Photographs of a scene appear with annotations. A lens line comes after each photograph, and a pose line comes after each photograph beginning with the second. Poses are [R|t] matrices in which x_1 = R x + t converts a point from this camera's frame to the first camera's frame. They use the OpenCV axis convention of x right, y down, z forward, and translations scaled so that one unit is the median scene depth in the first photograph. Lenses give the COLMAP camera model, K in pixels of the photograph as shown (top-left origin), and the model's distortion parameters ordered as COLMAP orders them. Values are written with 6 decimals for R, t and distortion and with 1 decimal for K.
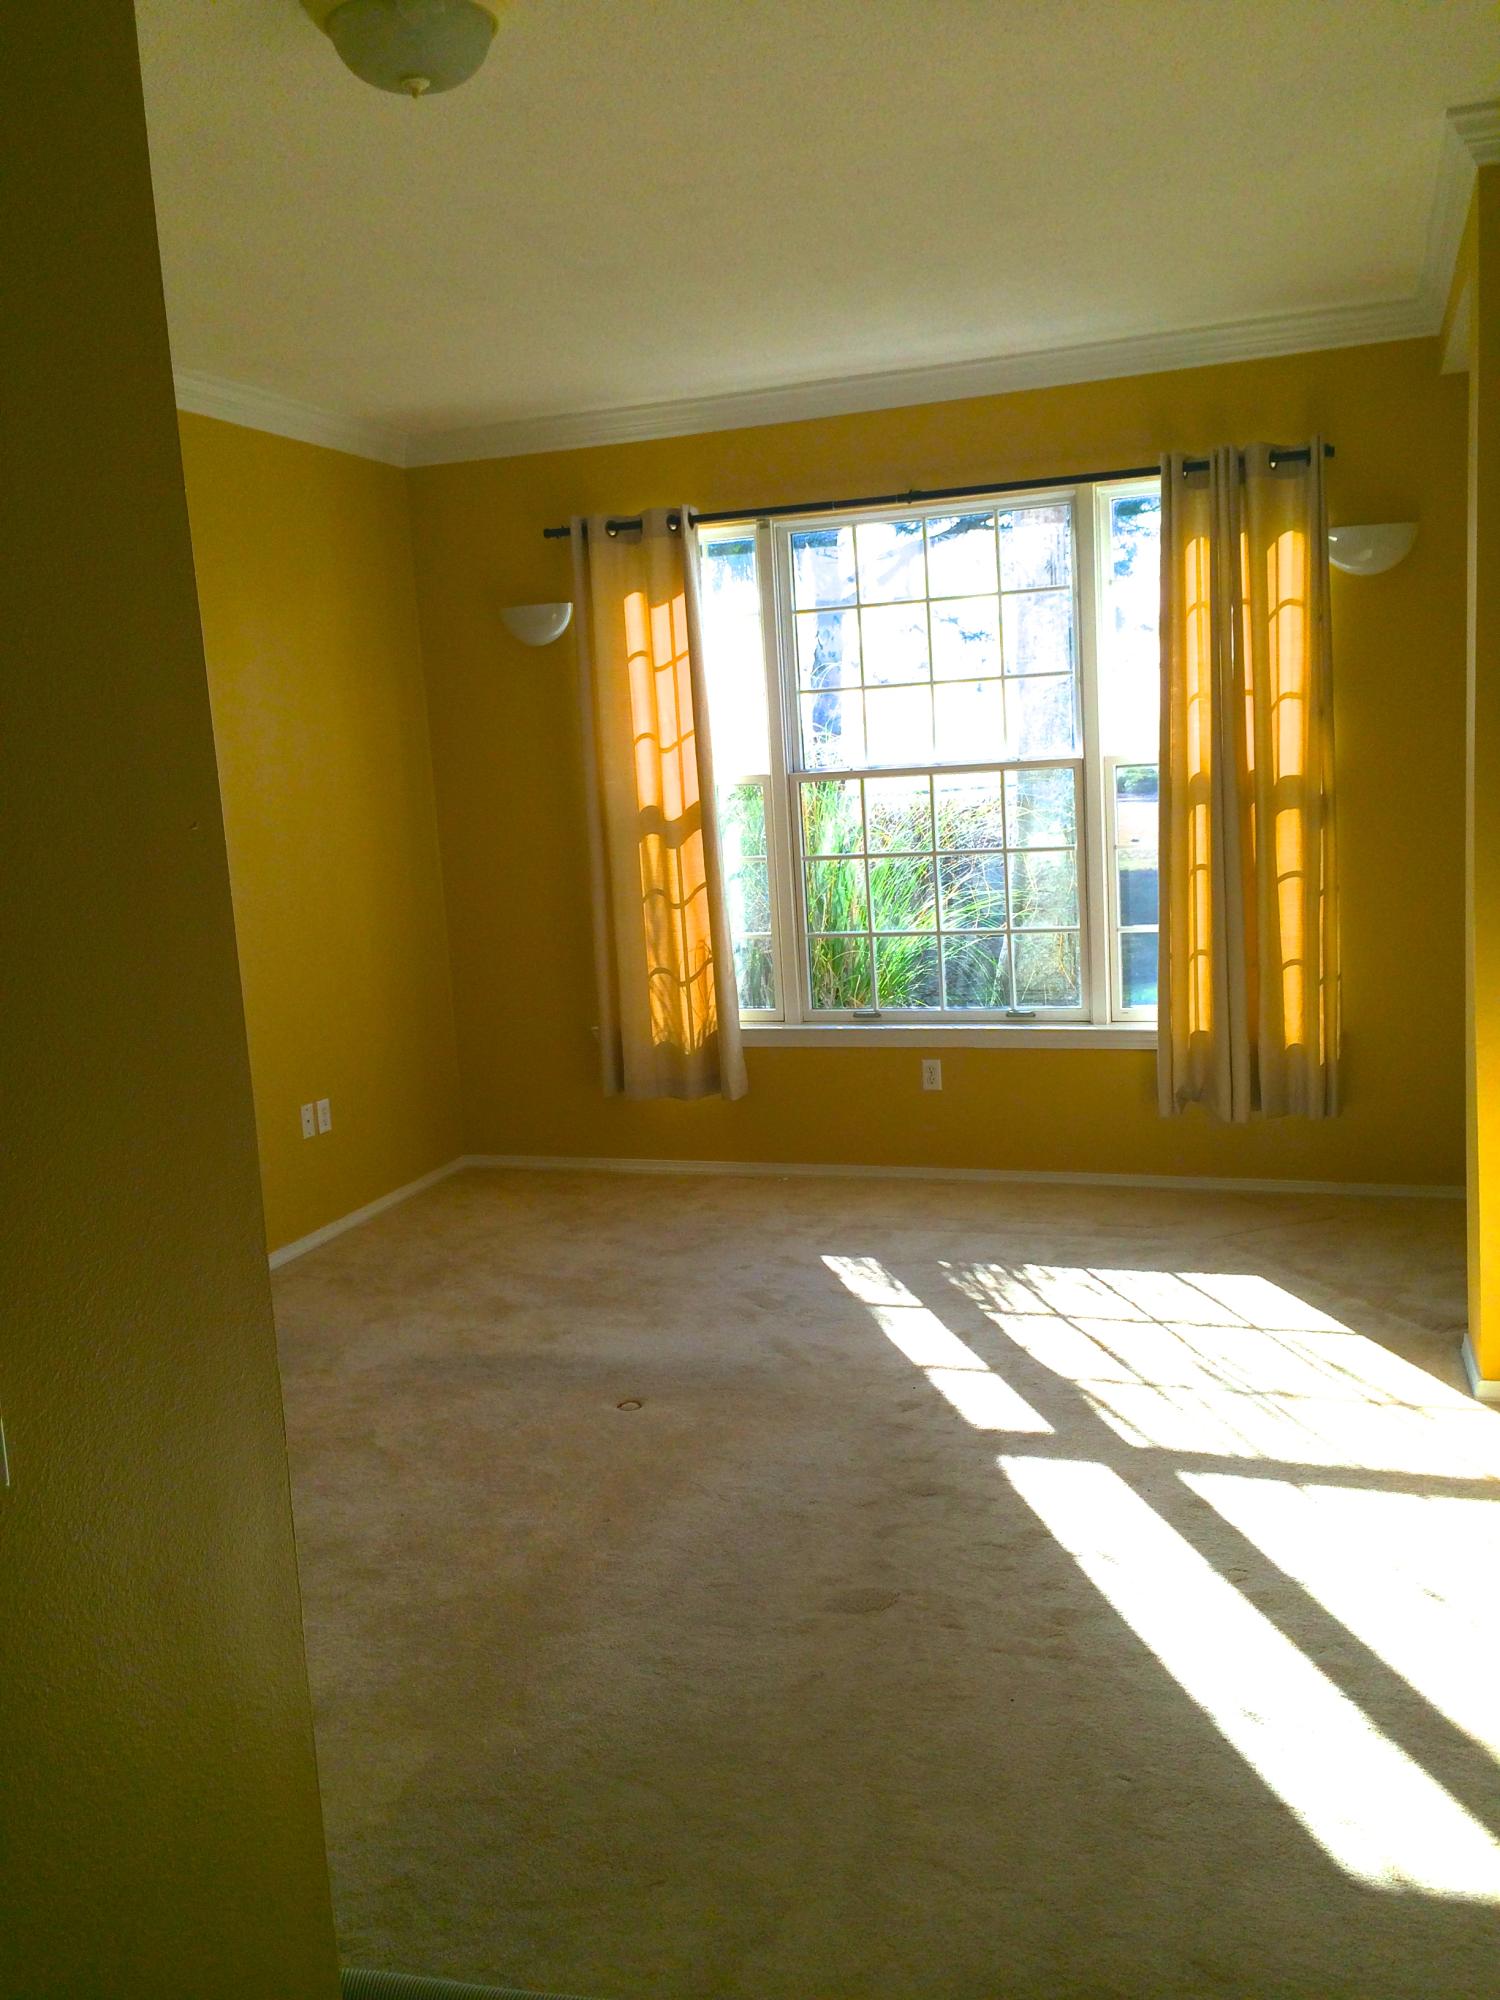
lens RADIAL K [[1713.8, 0, 750.0], [0, 1713.8, 1000.0], [0, 0, 1]] dist [0.086581, -0.127105]
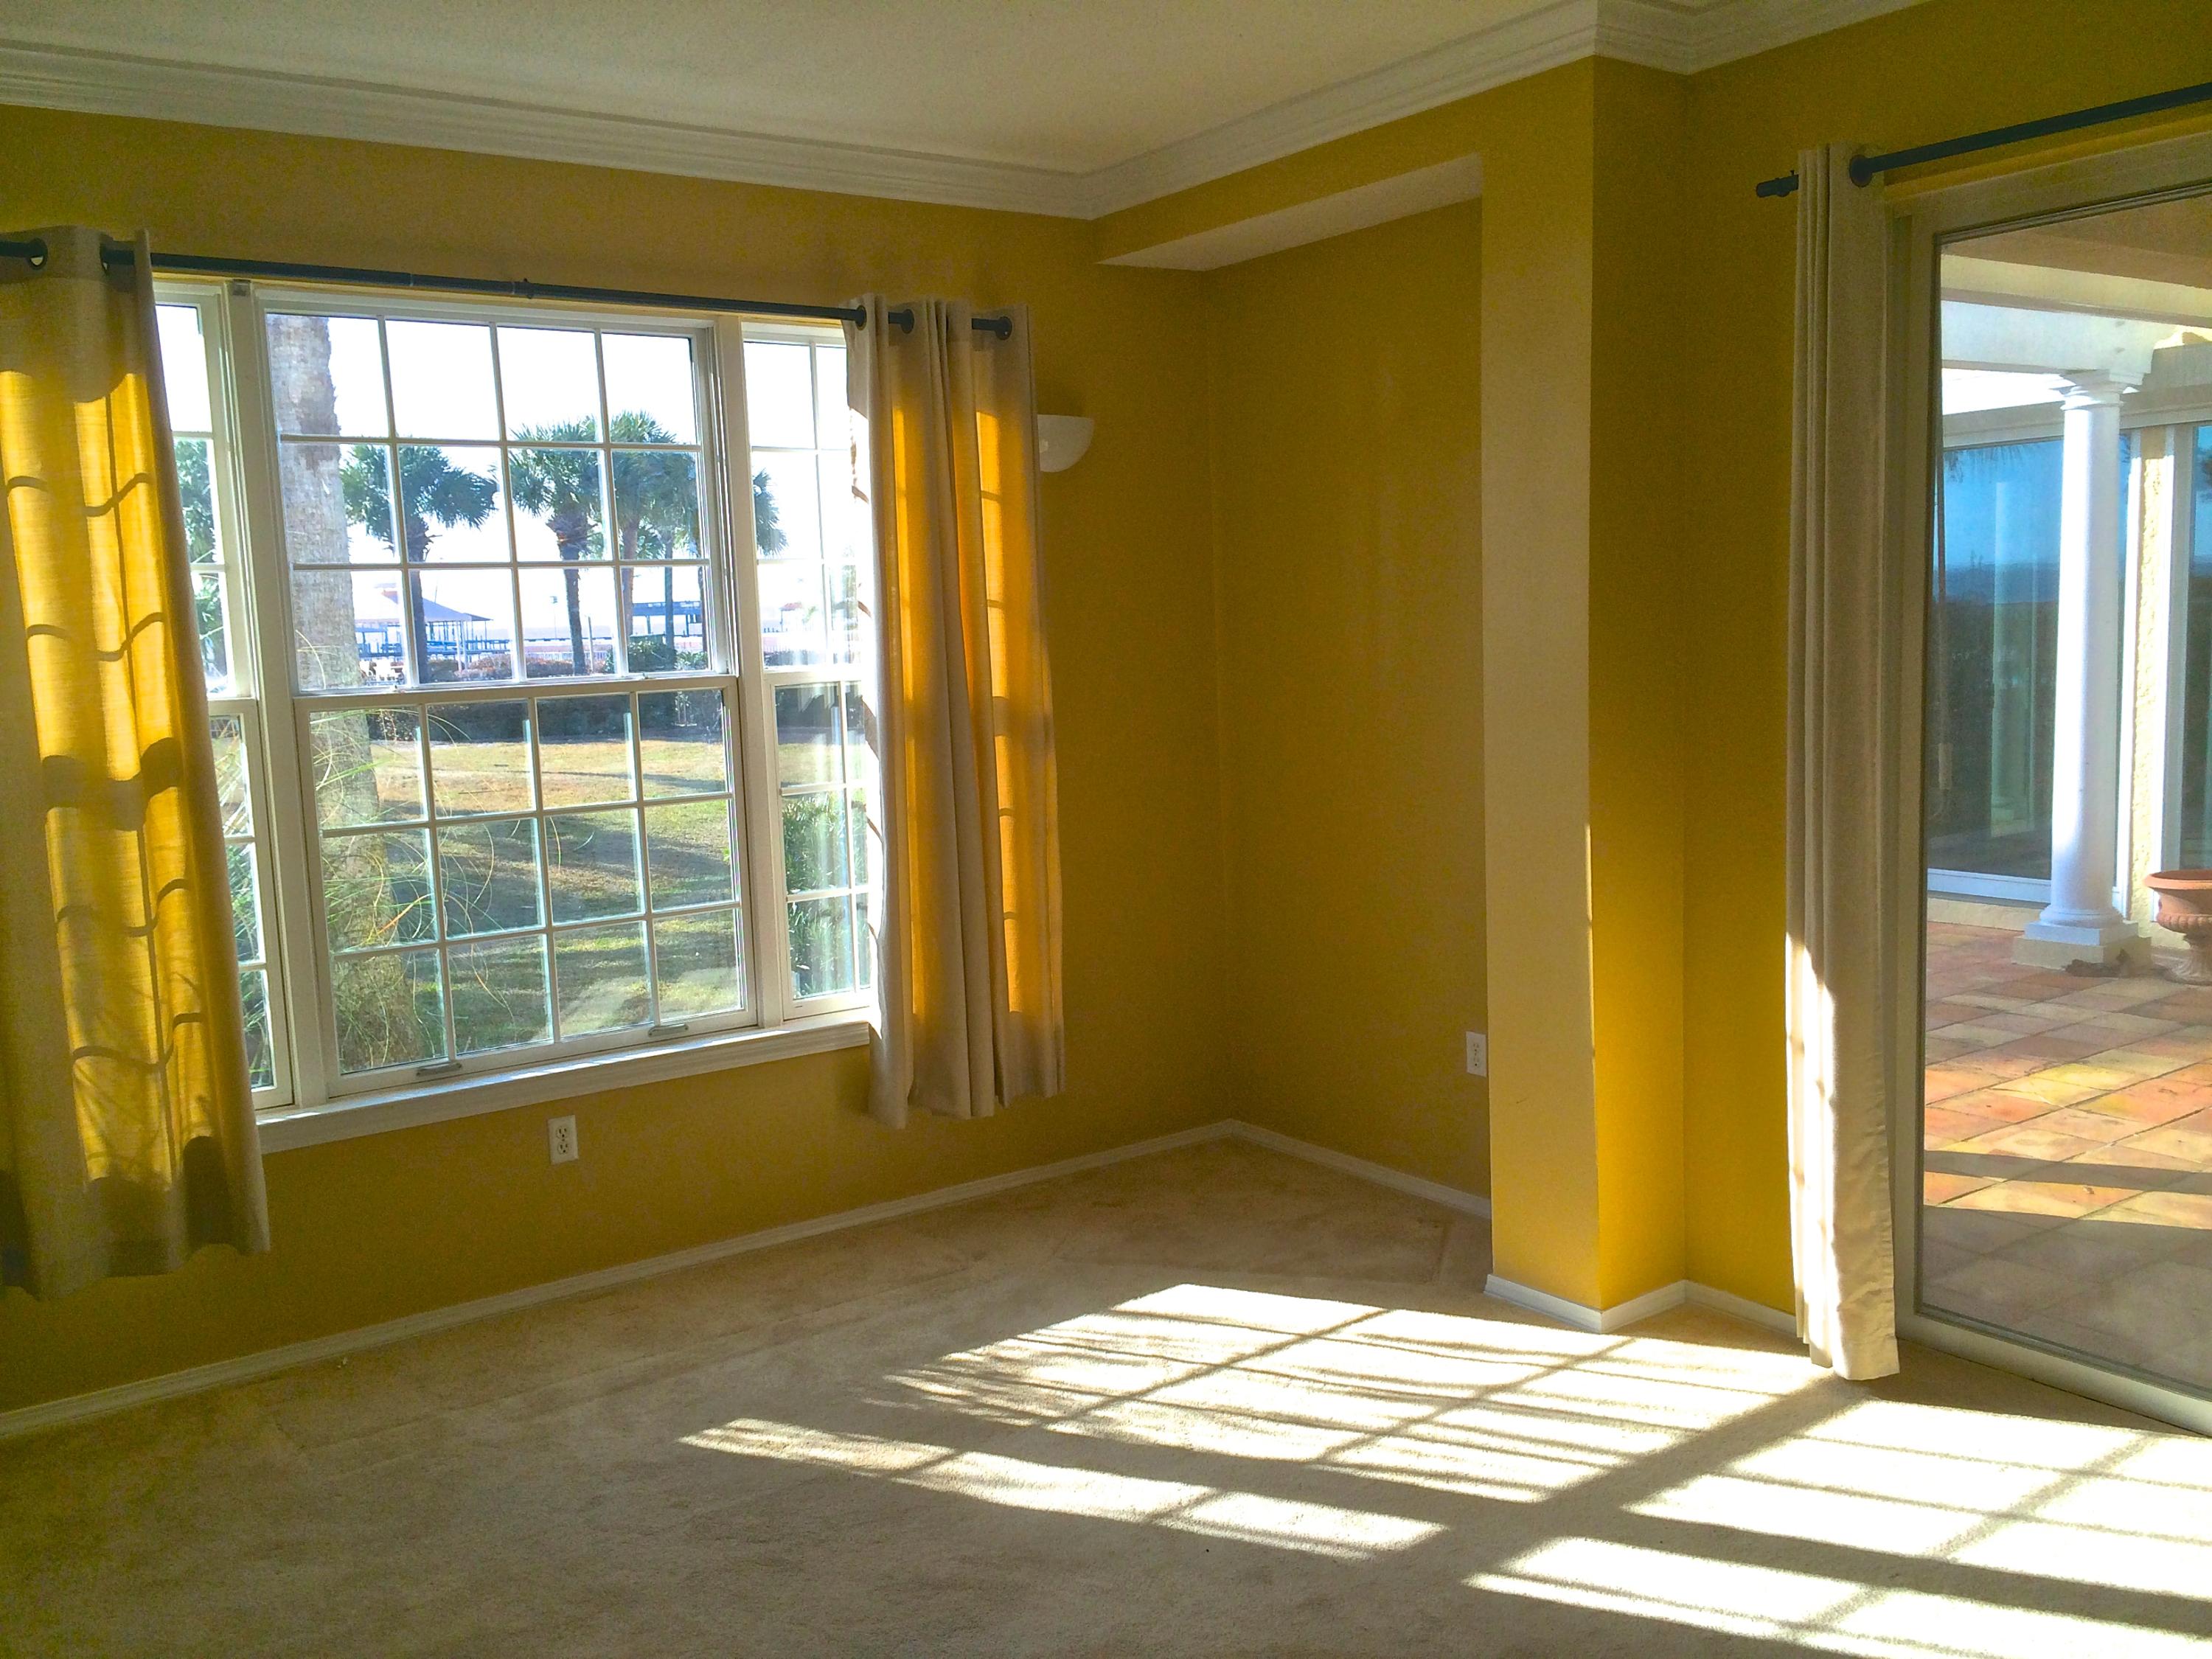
lens RADIAL K [[1895.4, 0, 1166.5], [0, 1895.4, 830.9], [0, 0, 1]] dist [0.086581, -0.127105]
pose [[0.574097, -0.062287, 0.816415, -0.392925], [0.121051, 0.992602, -0.009393, -0.044231], [-0.809790, 0.104221, 0.577389, 0.392297]]
